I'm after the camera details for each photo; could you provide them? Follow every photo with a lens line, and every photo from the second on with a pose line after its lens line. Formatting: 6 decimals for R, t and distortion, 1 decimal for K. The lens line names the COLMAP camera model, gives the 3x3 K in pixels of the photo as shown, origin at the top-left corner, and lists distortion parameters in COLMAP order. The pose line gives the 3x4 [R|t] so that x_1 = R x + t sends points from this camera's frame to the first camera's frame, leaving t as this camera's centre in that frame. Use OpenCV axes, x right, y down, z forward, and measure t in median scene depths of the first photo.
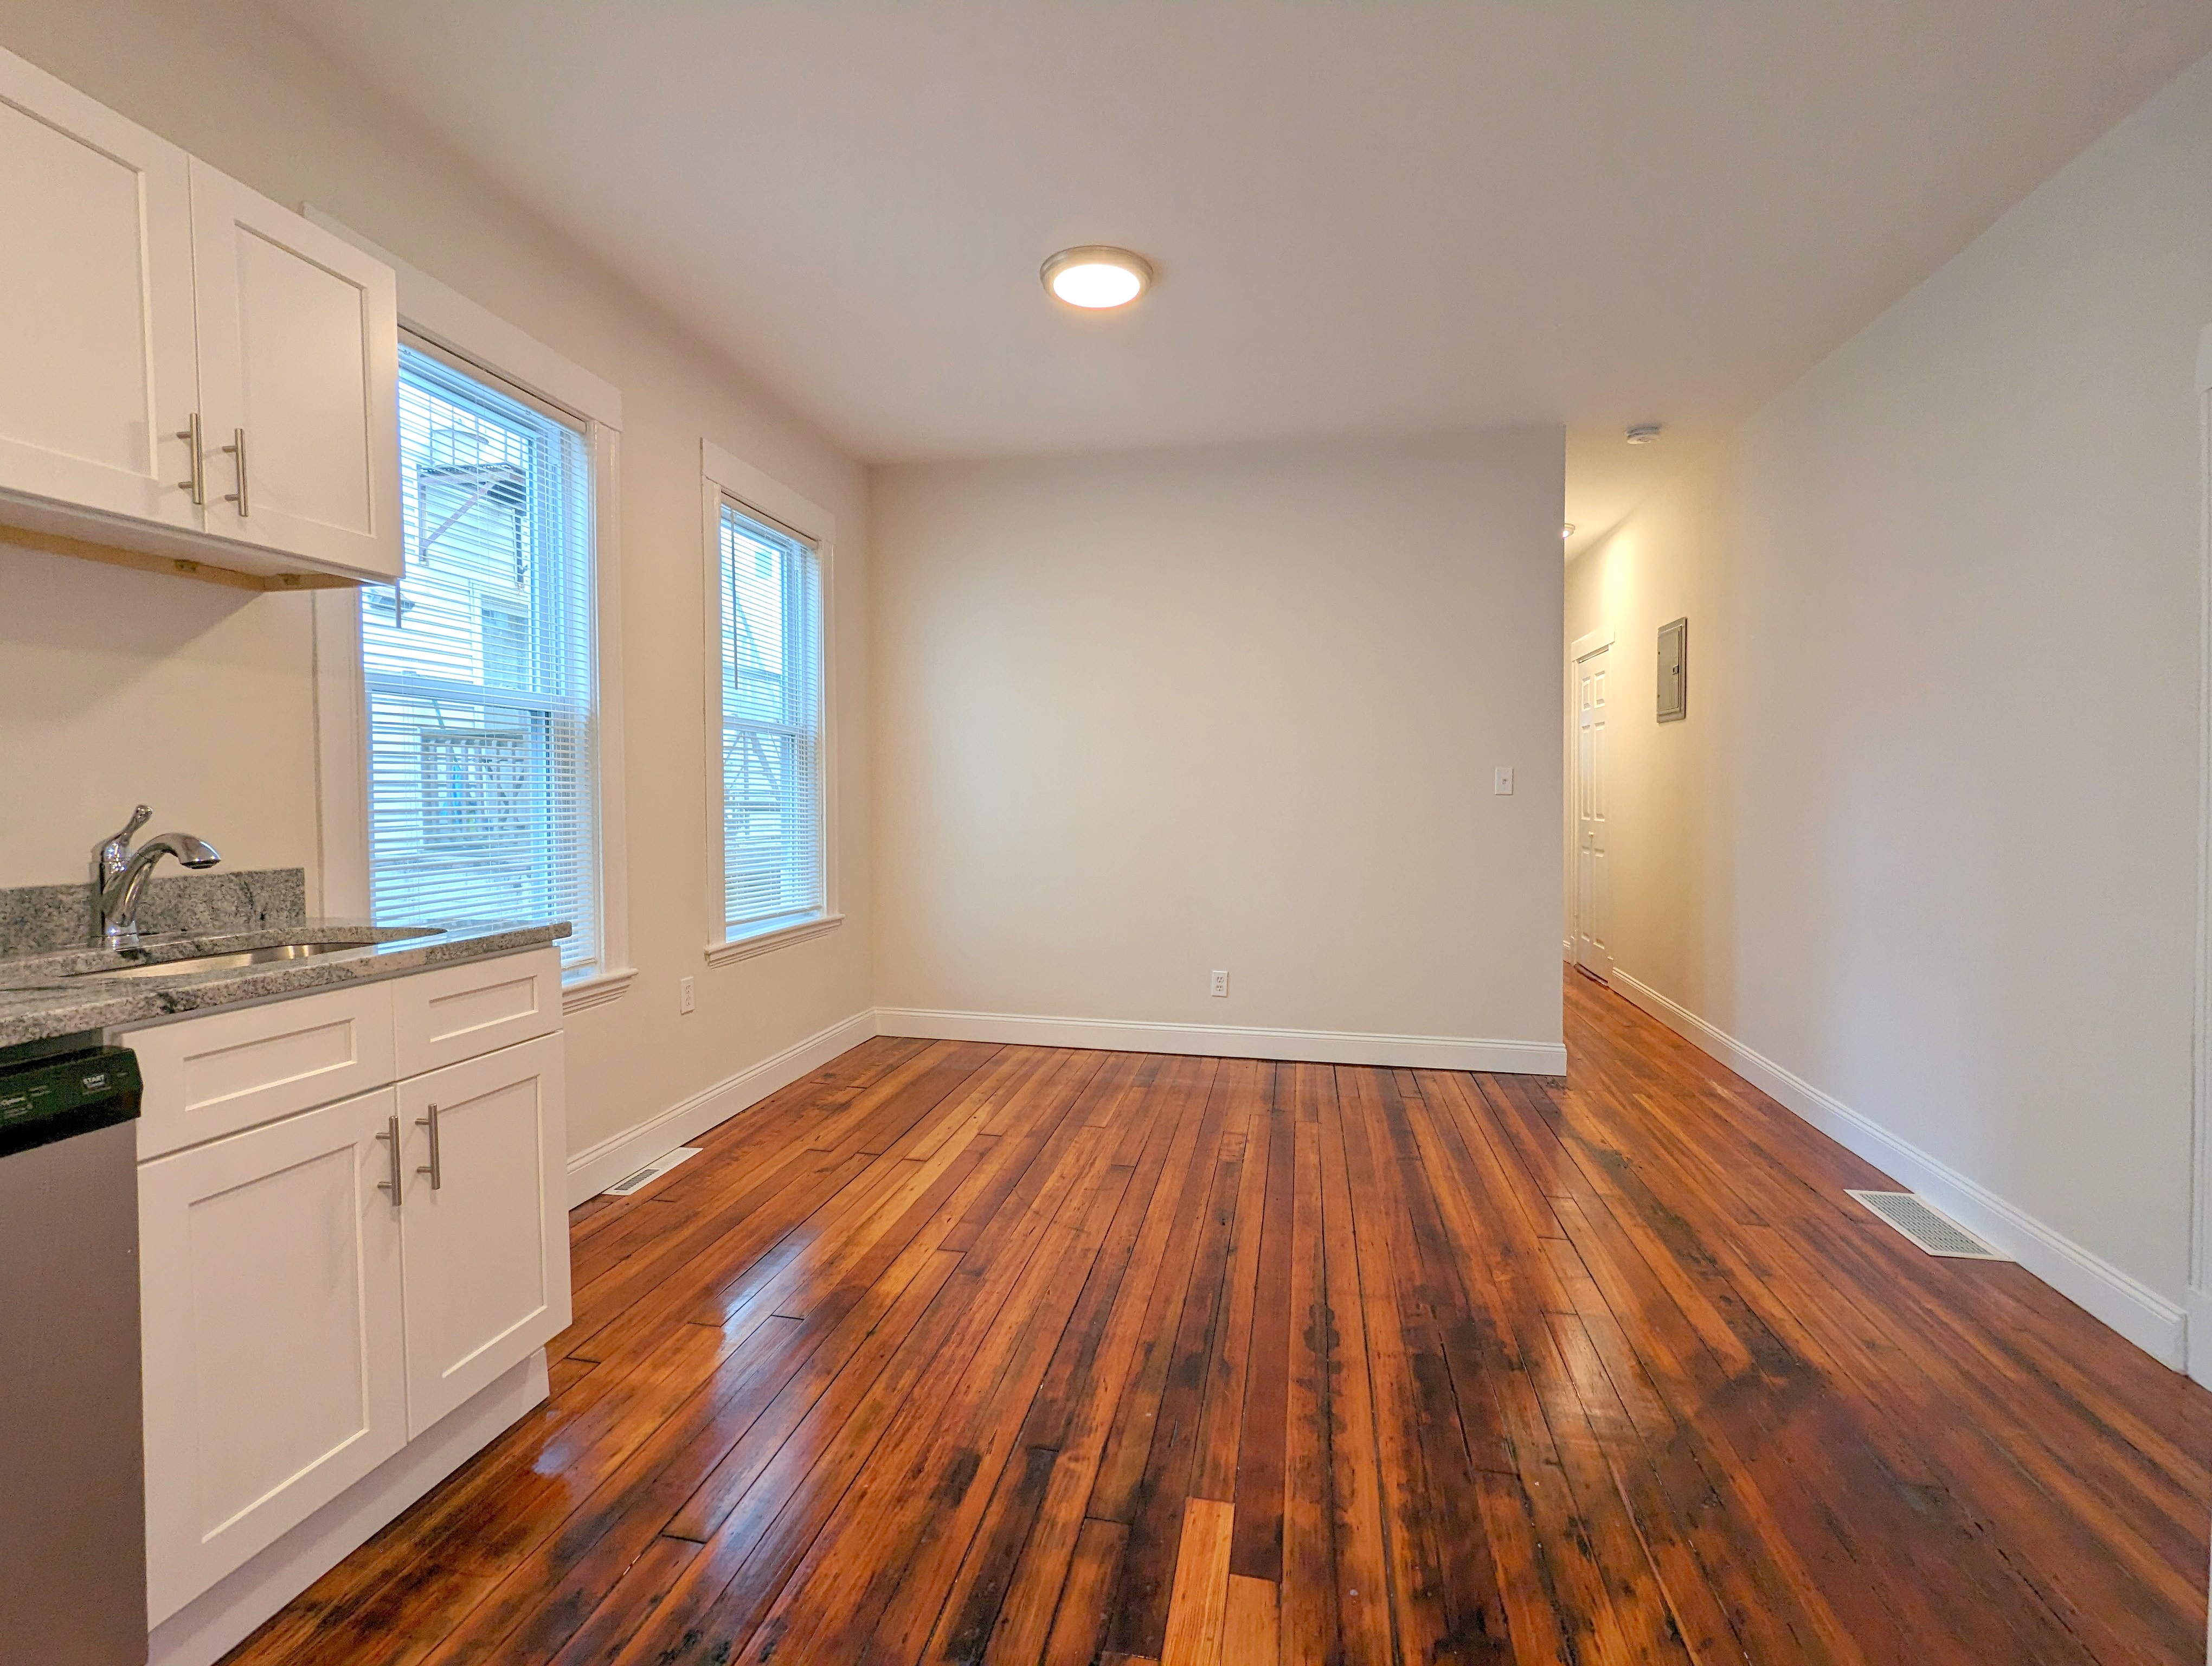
lens RADIAL K [[1047.4, 0, 1106.0], [0, 1047.4, 833.0], [0, 0, 1]] dist [0.002489, 0.000641]
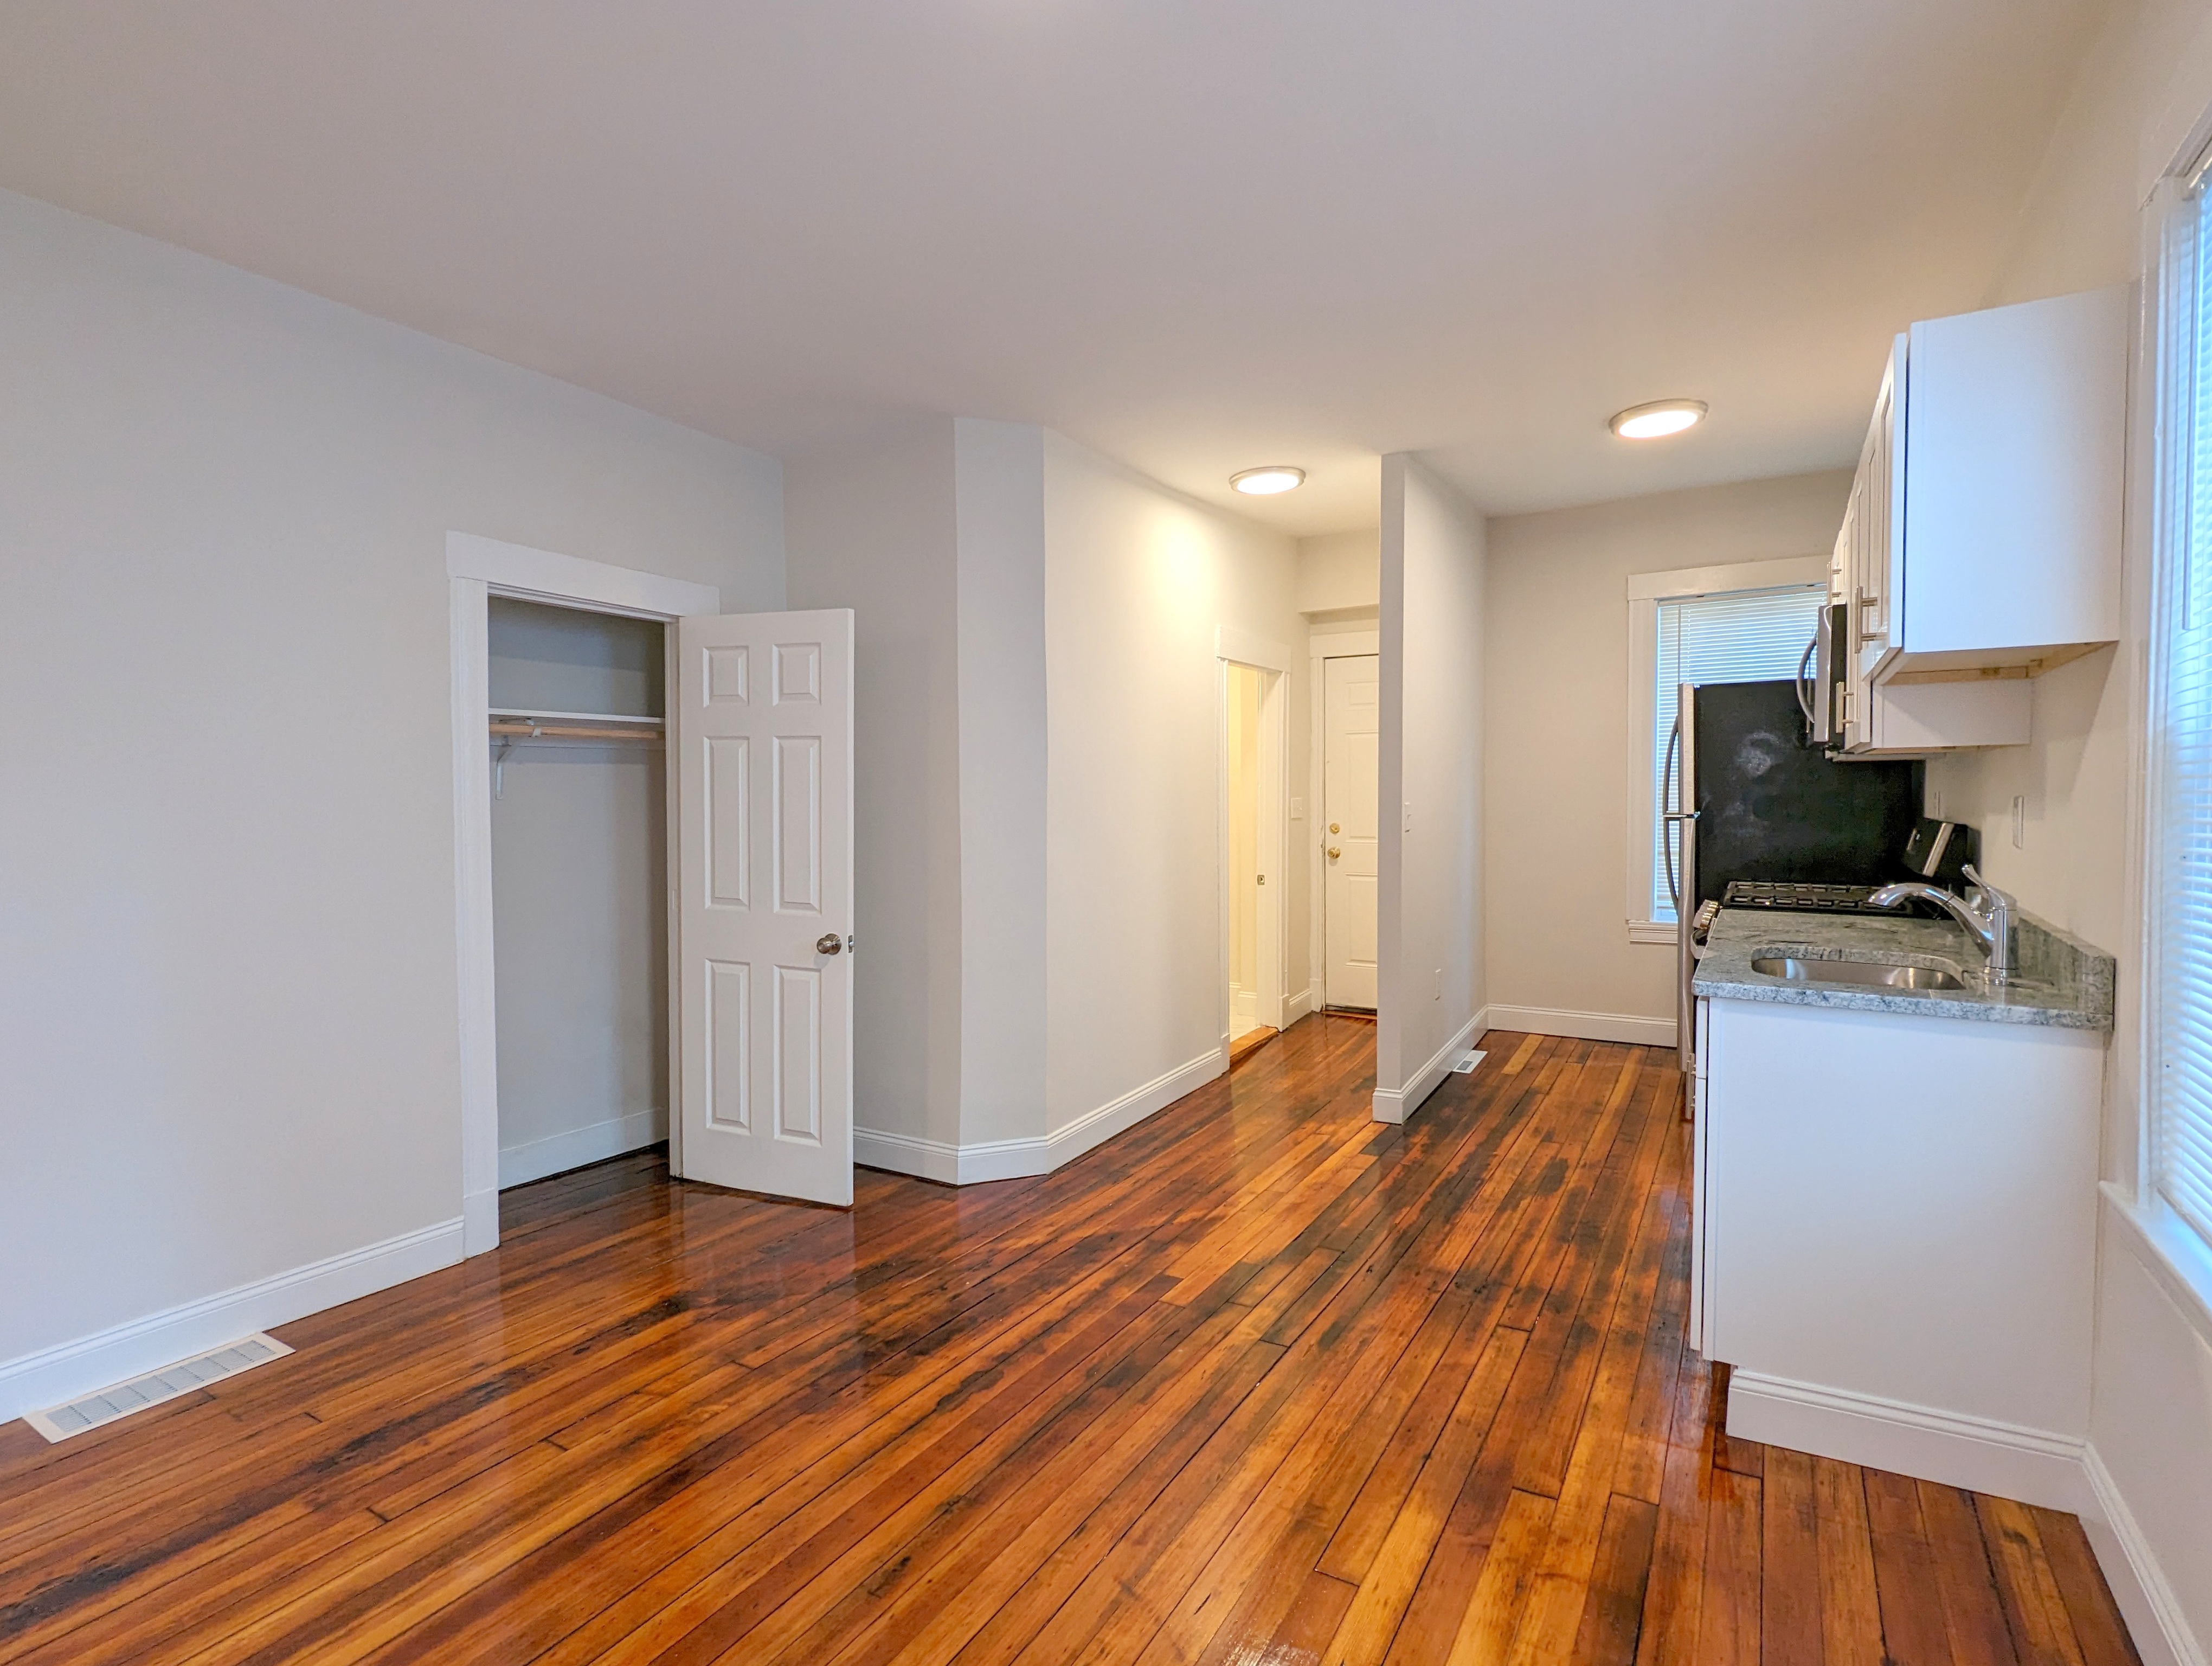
lens RADIAL K [[1087.1, 0, 1106.0], [0, 1087.1, 833.0], [0, 0, 1]] dist [-0.000485, 0.000730]
pose [[-0.935139, -0.001829, 0.354276, -0.305976], [0.025625, 0.997018, 0.072788, -0.145539], [-0.353352, 0.077145, -0.932304, 1.996703]]
